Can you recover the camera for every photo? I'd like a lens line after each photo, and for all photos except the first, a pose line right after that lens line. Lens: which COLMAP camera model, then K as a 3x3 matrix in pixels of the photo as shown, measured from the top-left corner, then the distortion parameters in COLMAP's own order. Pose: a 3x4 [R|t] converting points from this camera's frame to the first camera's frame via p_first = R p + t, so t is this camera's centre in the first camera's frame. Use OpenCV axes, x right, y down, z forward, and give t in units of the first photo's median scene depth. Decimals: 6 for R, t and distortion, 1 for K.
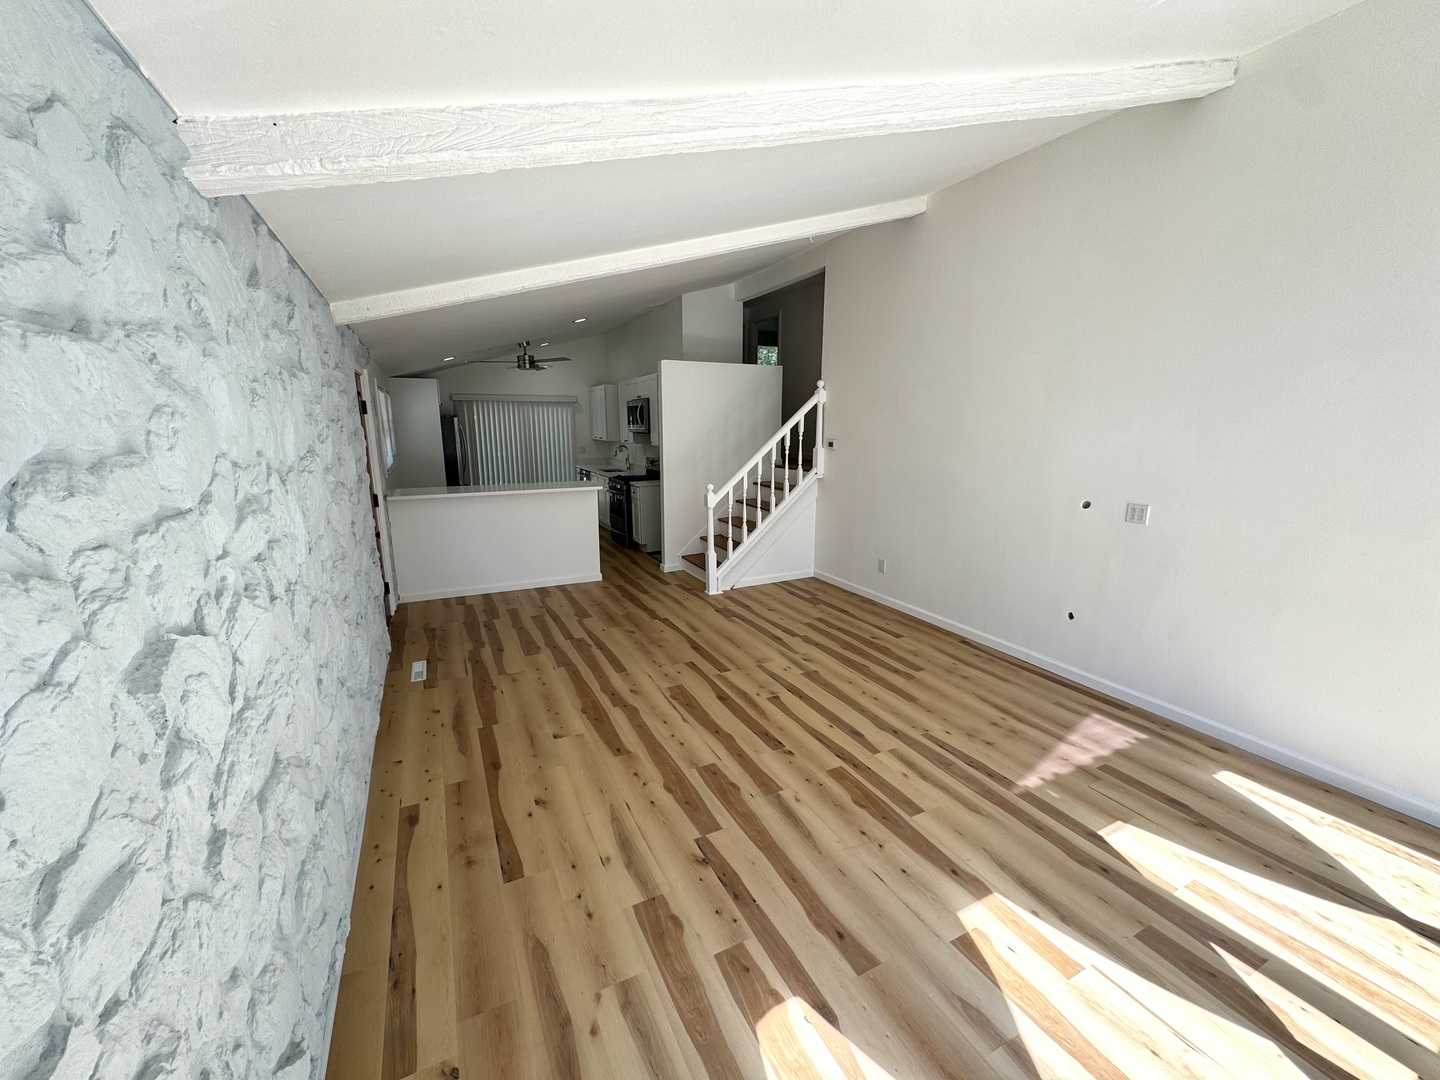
lens RADIAL K [[574.9, 0, 719.5], [0, 574.9, 534.0], [0, 0, 1]] dist [-0.001594, -0.000175]
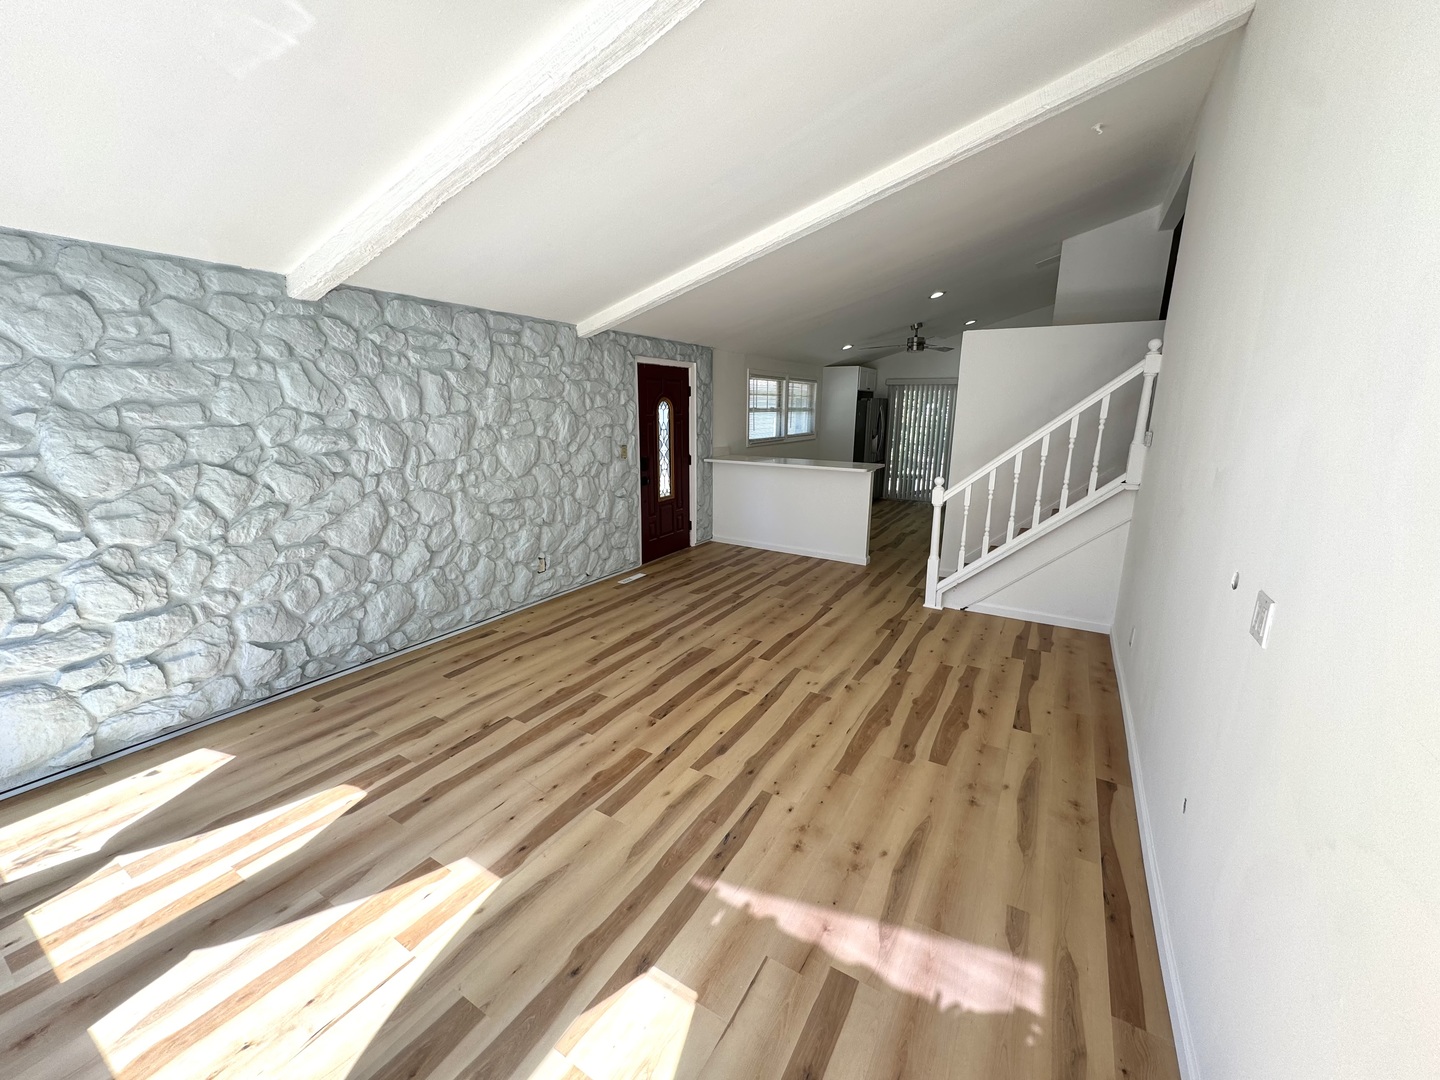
lens RADIAL K [[572.6, 0, 719.3], [0, 572.6, 540.3], [0, 0, 1]] dist [-0.001436, -0.000092]
pose [[0.535199, 0.197223, -0.821380, 0.745637], [-0.170647, 0.977558, 0.123533, -0.065128], [0.827310, 0.074051, 0.556844, 0.396289]]
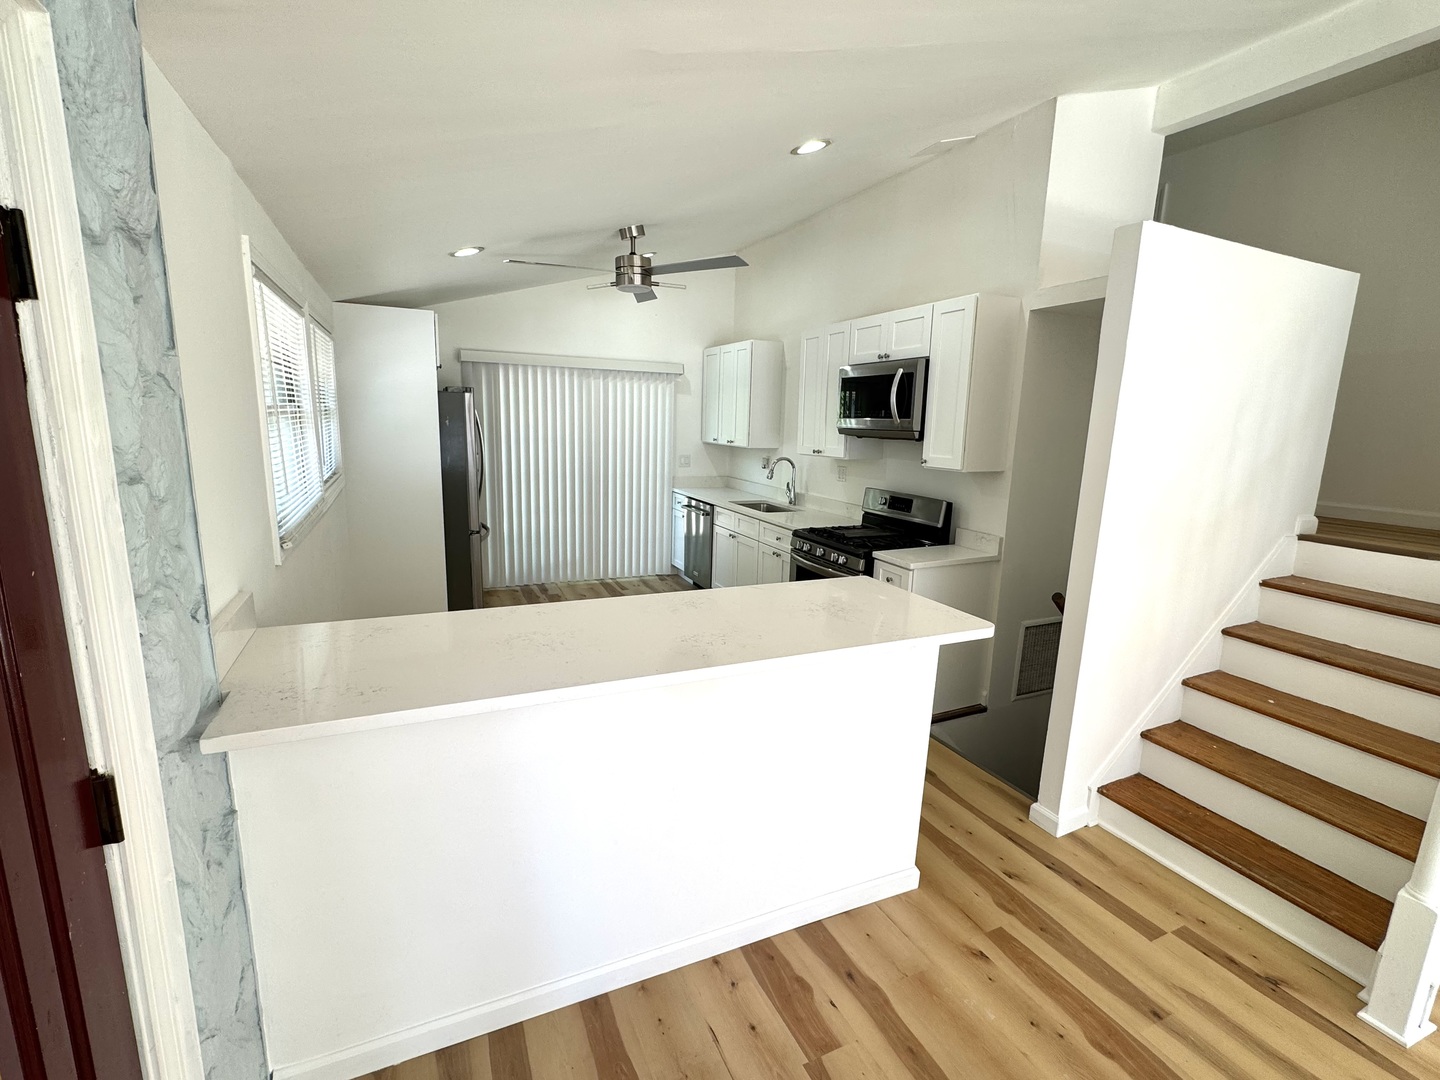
lens RADIAL K [[653.3, 0, 717.7], [0, 653.3, 540.8], [0, 0, 1]] dist [-0.004437, 0.000473]
pose [[0.998978, 0.036406, -0.026780, -0.512193], [-0.036617, 0.999302, -0.007435, -0.179030], [0.026491, 0.008408, 0.999614, 1.010724]]
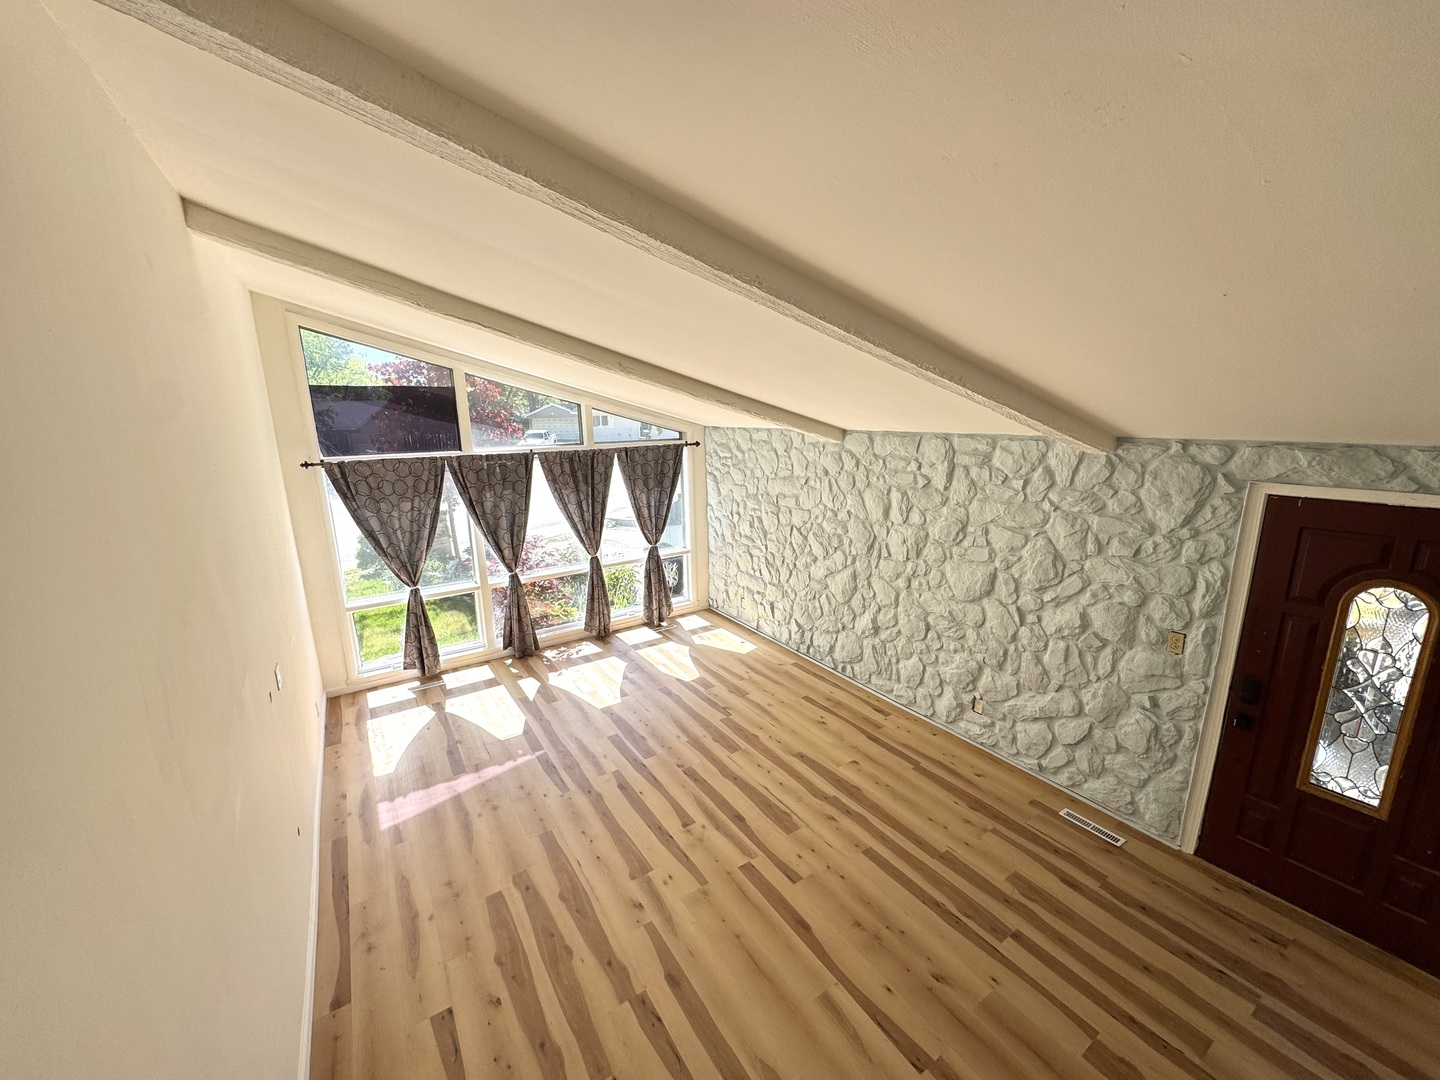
lens RADIAL K [[572.6, 0, 719.3], [0, 572.6, 540.3], [0, 0, 1]] dist [-0.001436, -0.000092]
pose [[-0.993762, 0.040596, -0.103867, 0.115102], [-0.004929, 0.914488, 0.404584, -0.522733], [0.111410, 0.402572, -0.908583, 1.590712]]
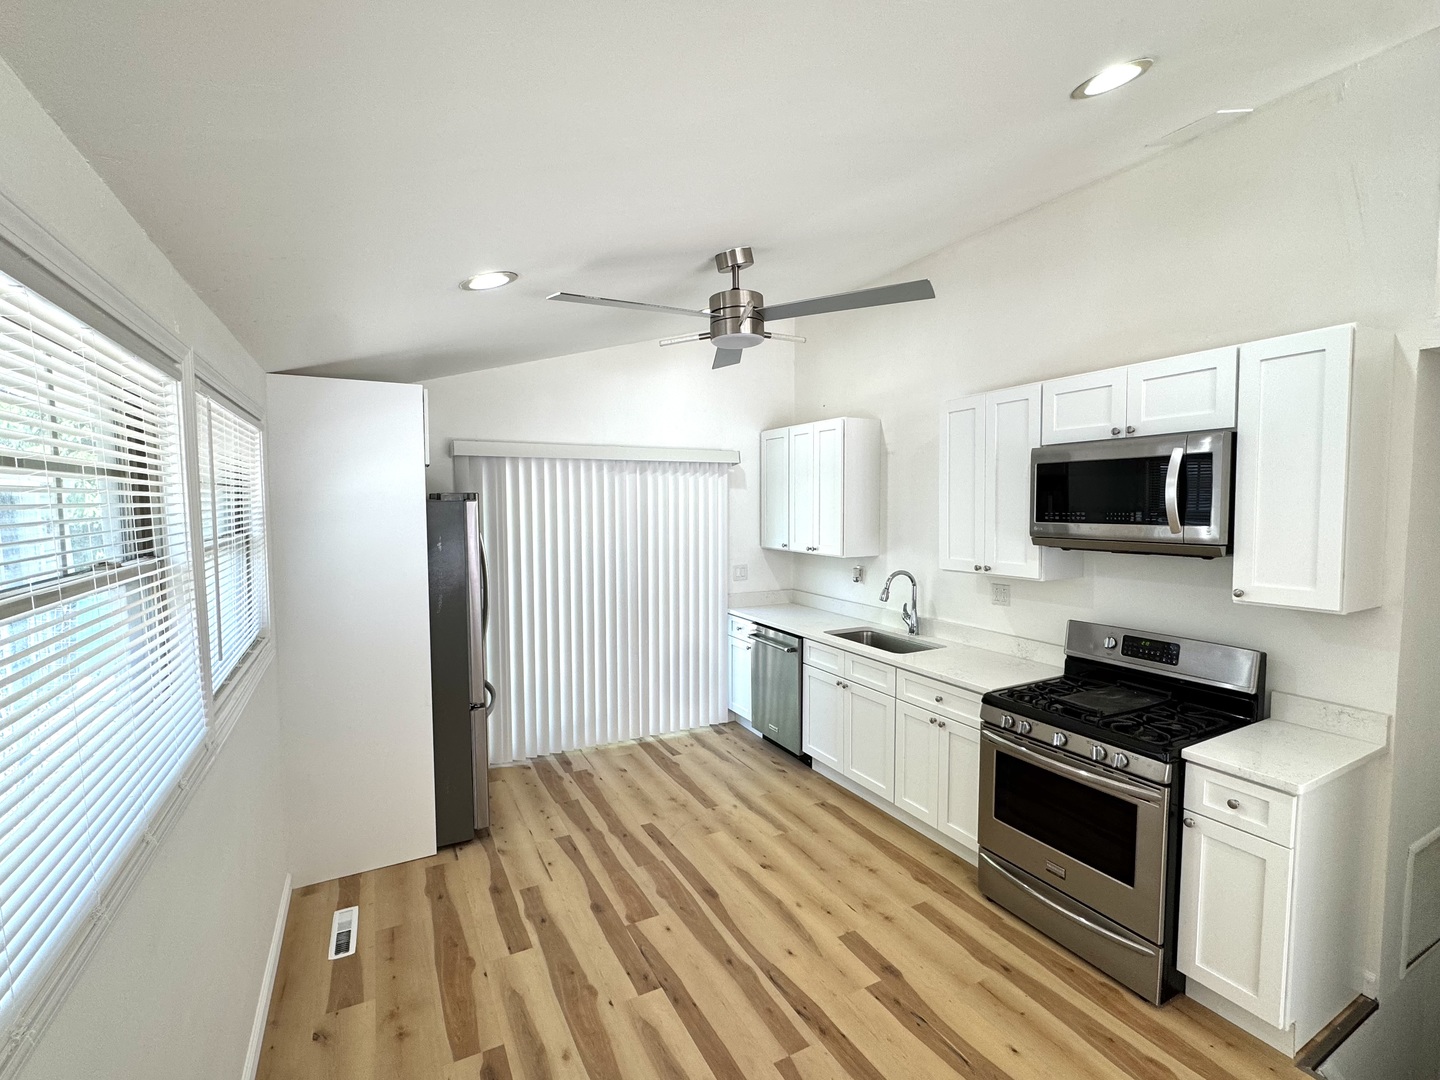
lens RADIAL K [[653.3, 0, 717.7], [0, 653.3, 540.8], [0, 0, 1]] dist [-0.004437, 0.000473]
pose [[0.999798, -0.003309, 0.019840, -0.727441], [0.005920, 0.991090, -0.133060, -0.286857], [-0.019223, 0.133151, 0.990909, 1.400136]]
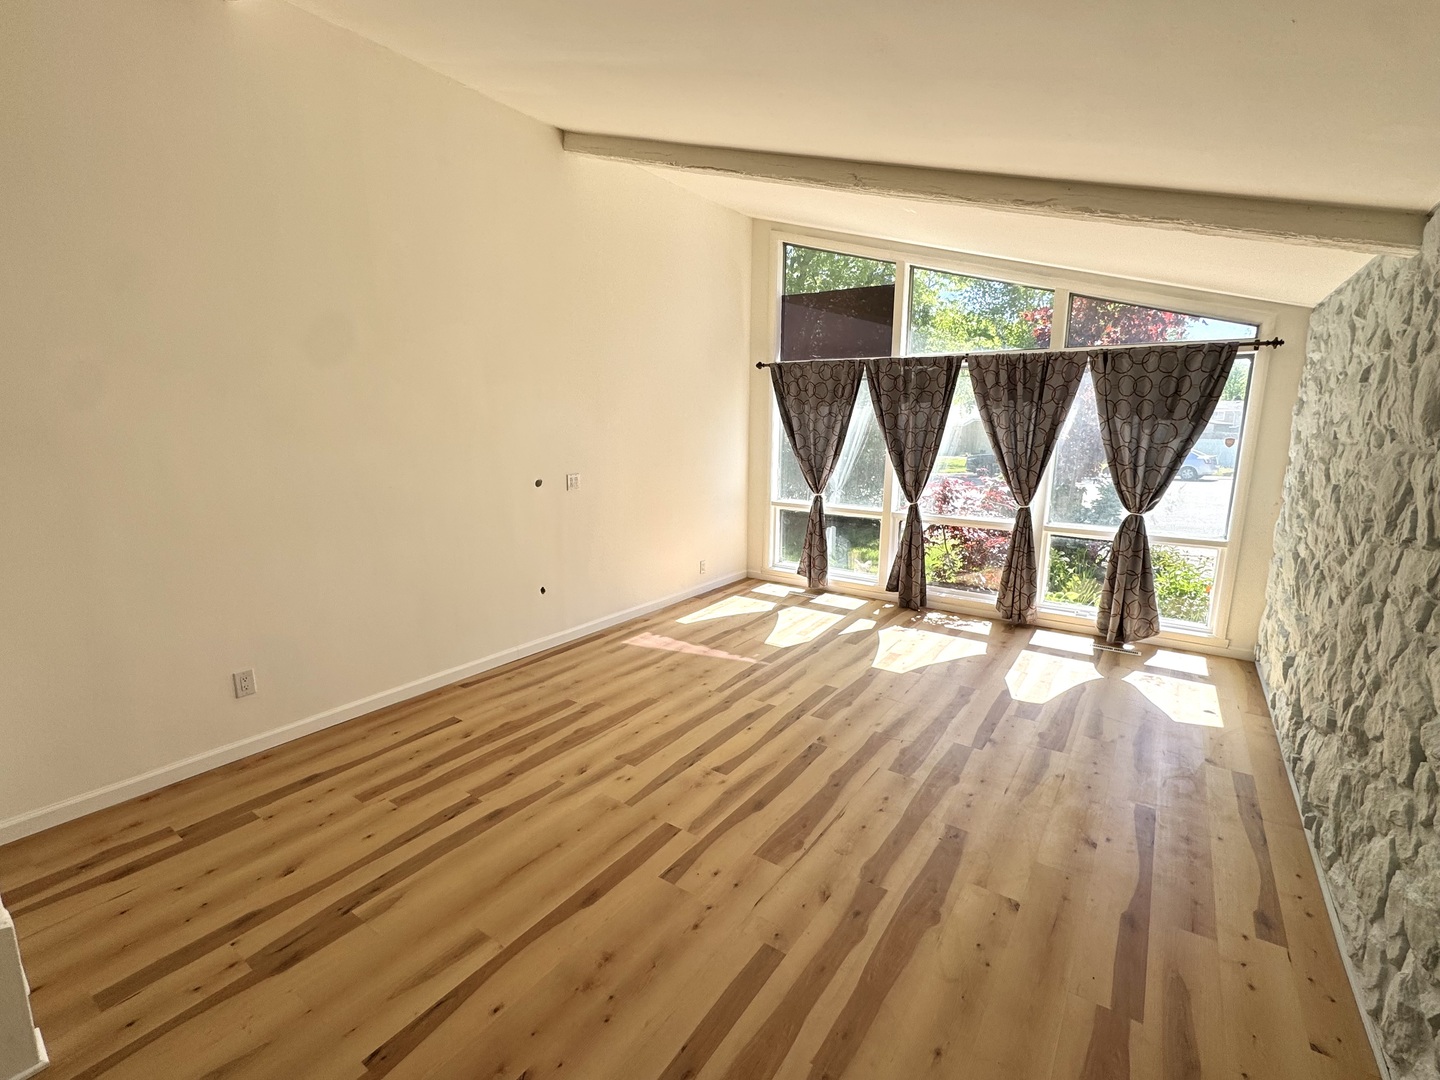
lens RADIAL K [[653.3, 0, 717.7], [0, 653.3, 540.8], [0, 0, 1]] dist [-0.004437, 0.000473]
pose [[-0.476468, -0.167206, 0.863146, -0.547688], [0.162017, 0.948237, 0.273125, -0.214829], [-0.864135, 0.269979, -0.424714, 1.197110]]
